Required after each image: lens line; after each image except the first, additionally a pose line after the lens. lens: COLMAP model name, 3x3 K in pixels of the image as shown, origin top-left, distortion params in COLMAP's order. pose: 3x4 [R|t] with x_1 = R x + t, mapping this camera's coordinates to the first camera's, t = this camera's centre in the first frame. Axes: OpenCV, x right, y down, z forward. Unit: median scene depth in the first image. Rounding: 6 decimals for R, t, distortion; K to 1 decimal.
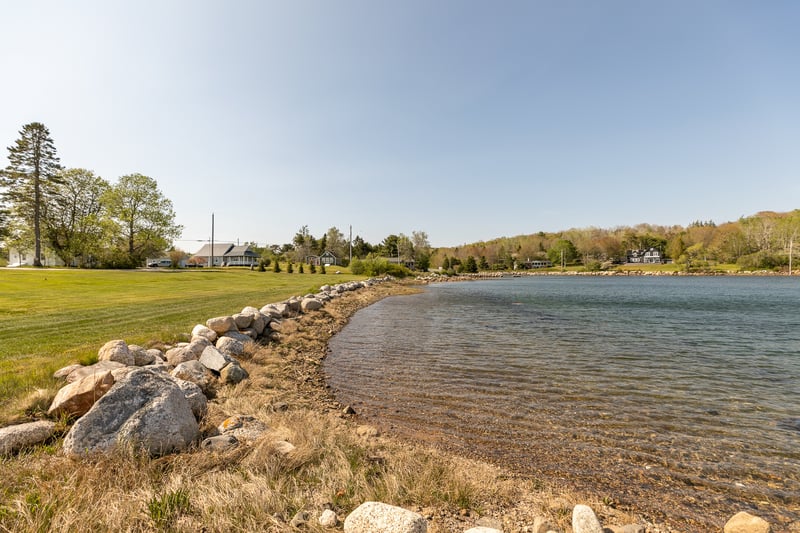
lens RADIAL K [[363.4, 0, 402.1], [0, 363.4, 267.9], [0, 0, 1]] dist [0.003940, 0.000198]
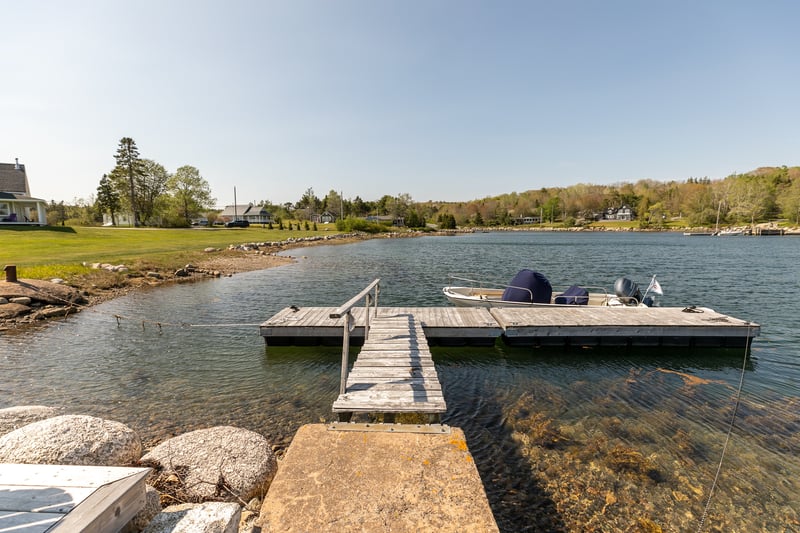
lens RADIAL K [[363.4, 0, 402.1], [0, 363.4, 267.9], [0, 0, 1]] dist [0.003940, 0.000198]
pose [[0.998819, 0.006144, -0.048188, 0.087241], [-0.000101, 0.992230, 0.124420, -0.006835], [0.048578, -0.124269, 0.991059, -0.179068]]
